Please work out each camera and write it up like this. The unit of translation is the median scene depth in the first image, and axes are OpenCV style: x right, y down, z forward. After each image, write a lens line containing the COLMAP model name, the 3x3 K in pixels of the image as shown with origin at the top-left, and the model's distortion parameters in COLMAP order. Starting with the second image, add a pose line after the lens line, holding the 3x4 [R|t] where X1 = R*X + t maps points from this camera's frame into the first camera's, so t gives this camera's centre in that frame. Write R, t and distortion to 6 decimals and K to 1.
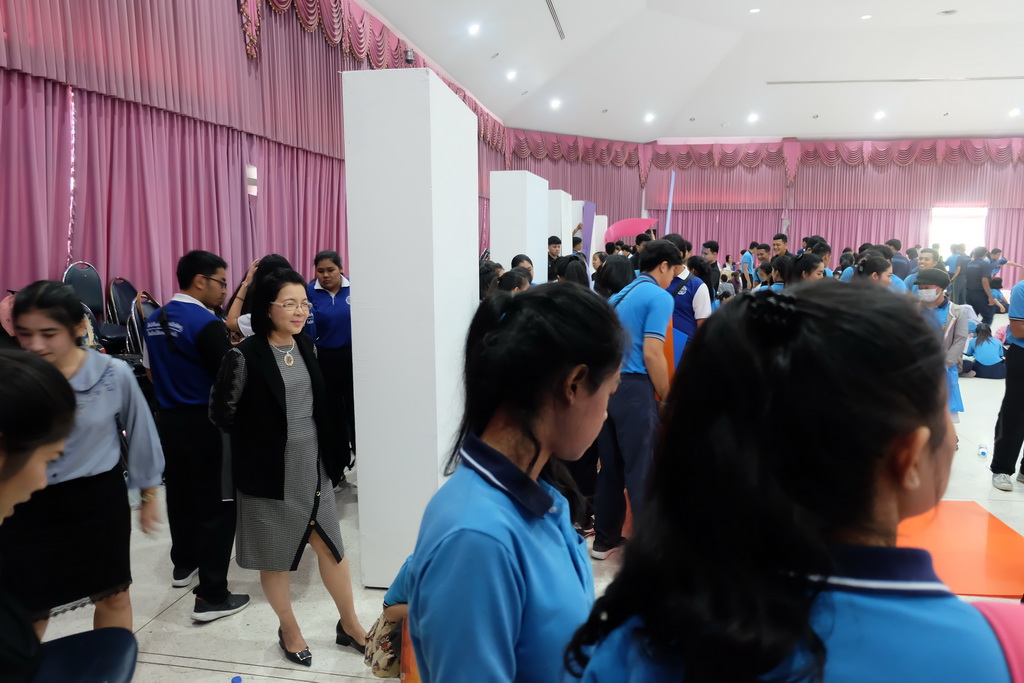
lens RADIAL K [[722.7, 0, 510.9], [0, 722.7, 341.5], [0, 0, 1]] dist [-0.044833, 0.010764]
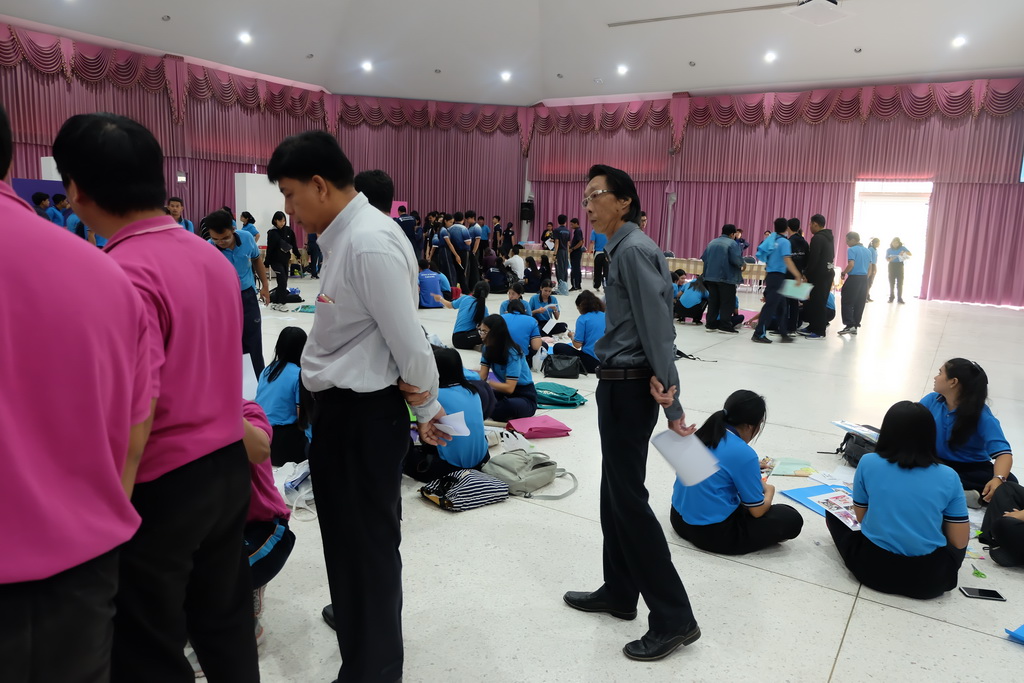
lens RADIAL K [[722.7, 0, 512.4], [0, 722.7, 340.7], [0, 0, 1]] dist [-0.044833, 0.010764]
pose [[0.908063, 0.101424, -0.406368, 0.581445], [-0.091089, 0.994837, 0.044751, -0.024502], [0.408808, -0.003621, 0.912613, 0.180529]]
